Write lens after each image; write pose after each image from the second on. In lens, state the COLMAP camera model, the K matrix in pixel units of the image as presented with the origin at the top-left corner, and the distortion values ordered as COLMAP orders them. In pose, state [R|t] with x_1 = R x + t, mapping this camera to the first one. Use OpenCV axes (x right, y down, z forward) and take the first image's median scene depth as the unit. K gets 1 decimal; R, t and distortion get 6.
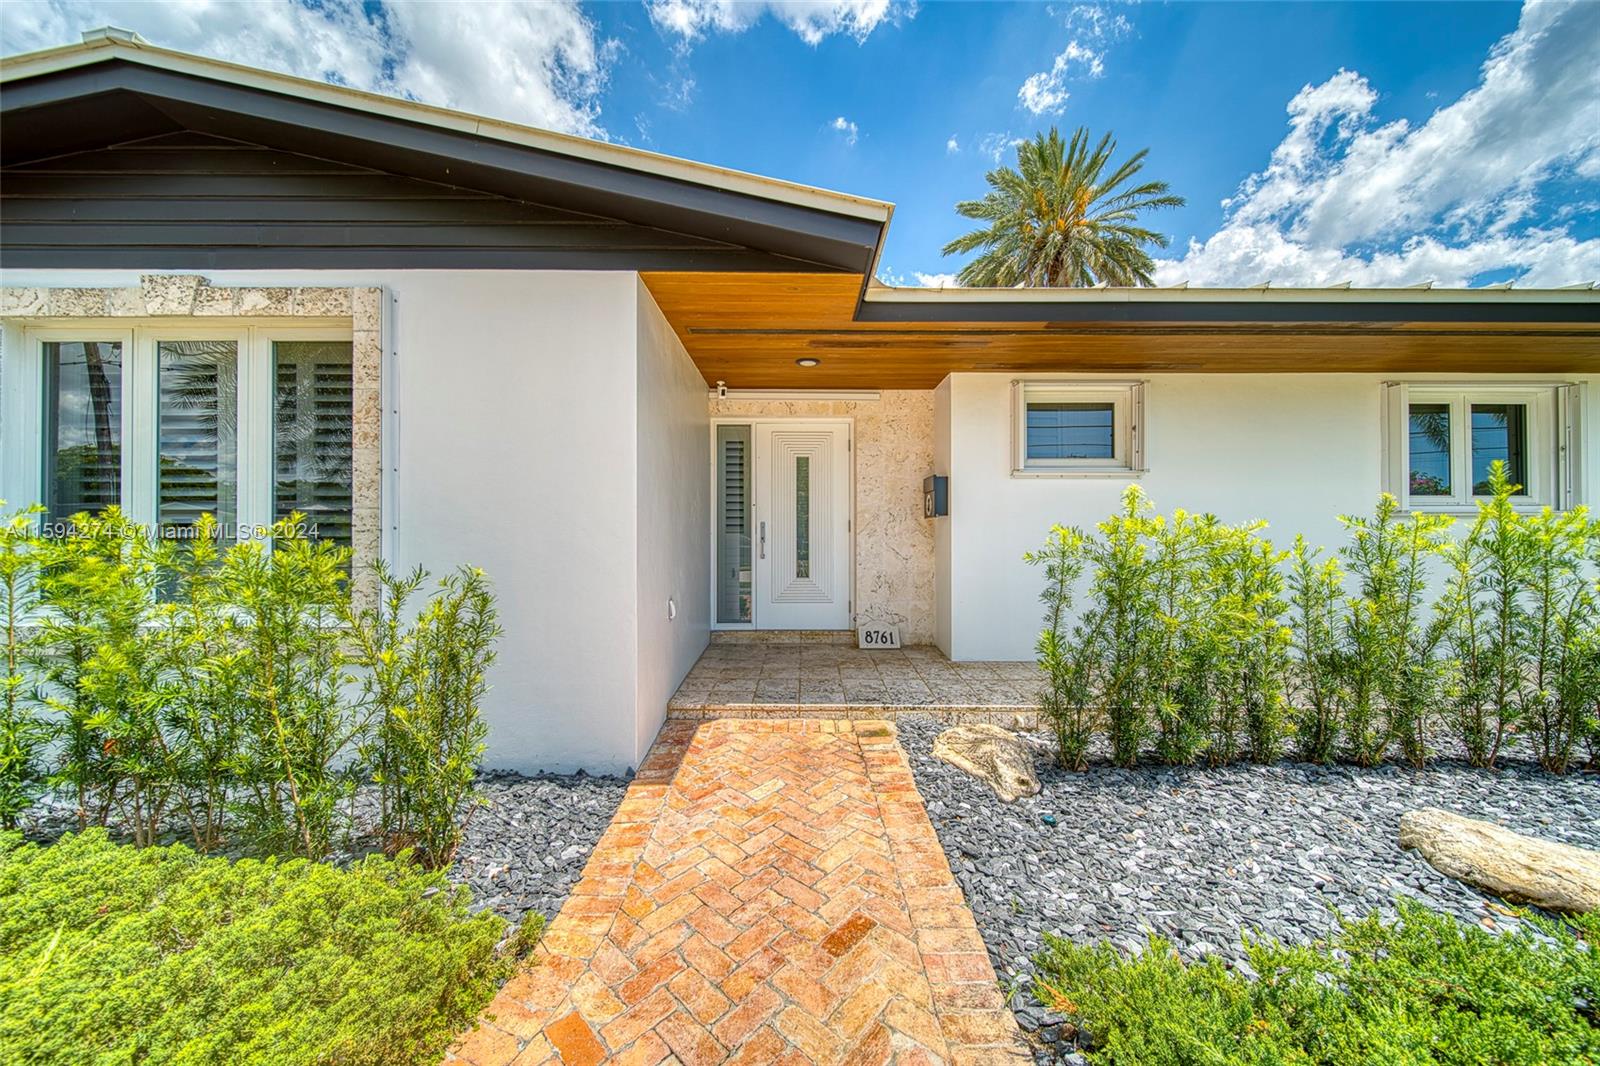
lens RADIAL K [[565.5, 0, 801.4], [0, 565.5, 529.8], [0, 0, 1]] dist [-0.000217, -0.000502]
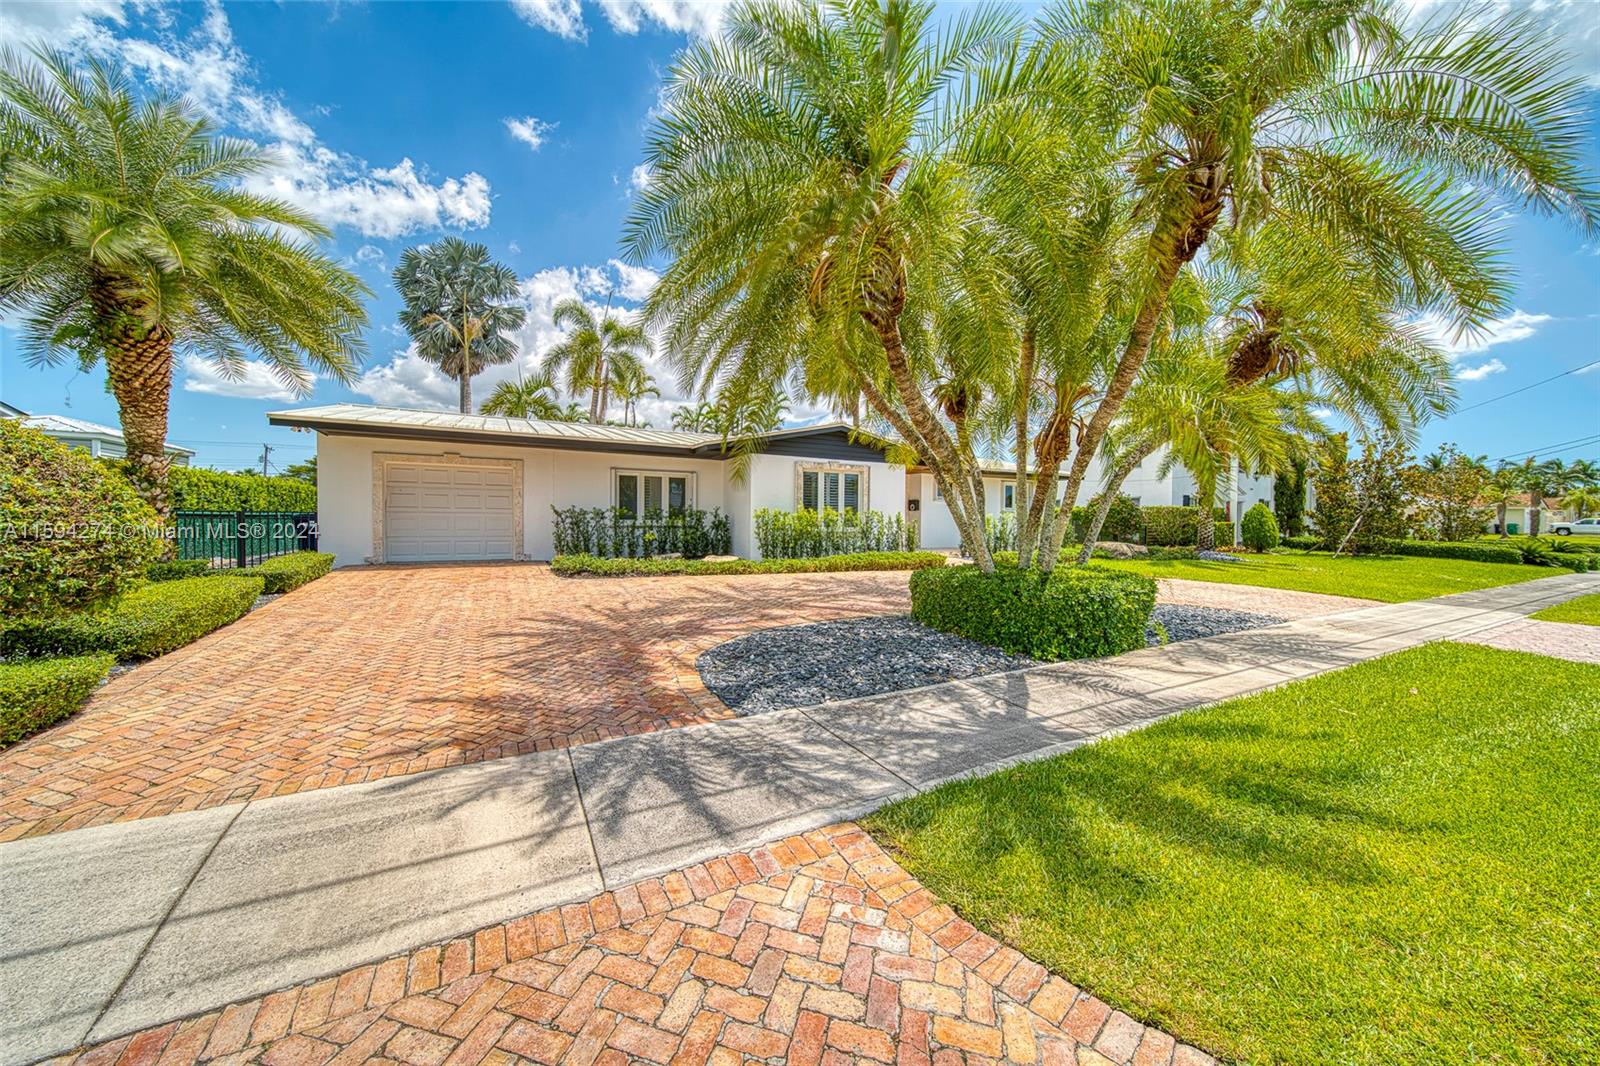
lens RADIAL K [[587.9, 0, 805.8], [0, 587.9, 533.3], [0, 0, 1]] dist [0.000679, -0.000222]
pose [[0.878335, -0.001763, 0.478042, -3.582328], [-0.011524, 0.999624, 0.024861, 0.064407], [-0.477906, -0.027345, 0.877985, -3.279835]]
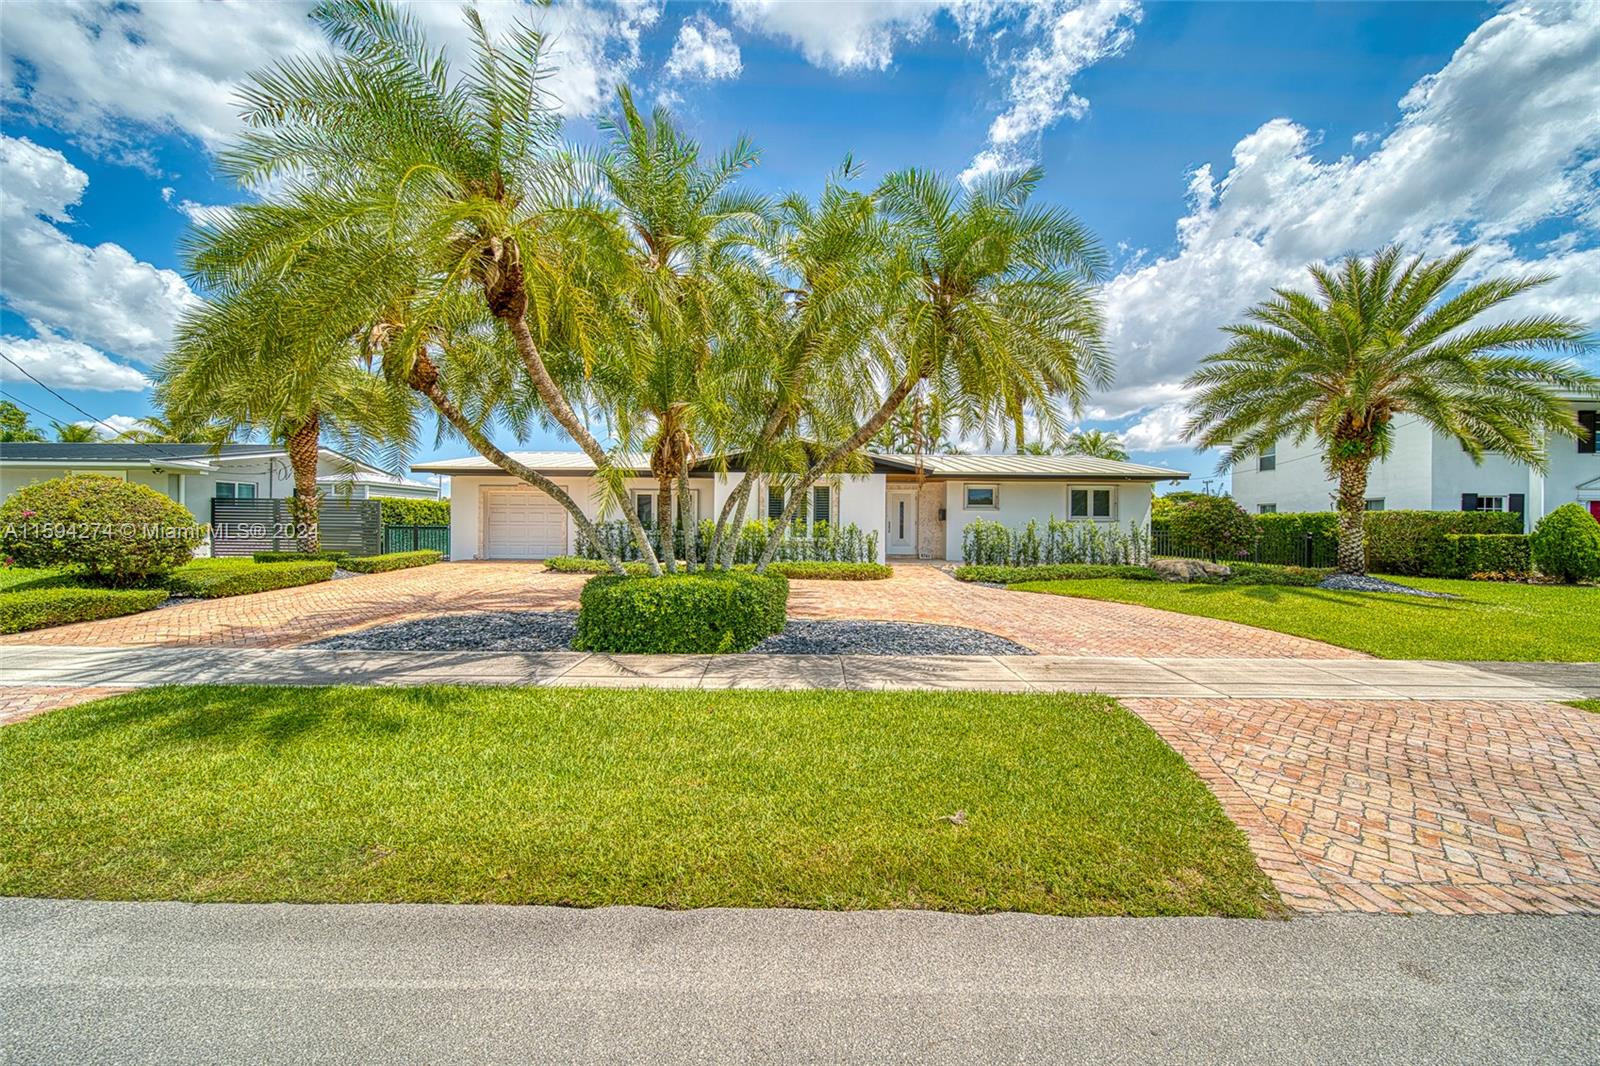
lens RADIAL K [[565.5, 0, 801.4], [0, 565.5, 529.8], [0, 0, 1]] dist [-0.000217, -0.000502]
pose [[0.999779, 0.010011, -0.018489, -0.924937], [-0.009870, 0.999922, 0.007687, 0.026321], [0.018564, -0.007503, 0.999800, -4.091023]]
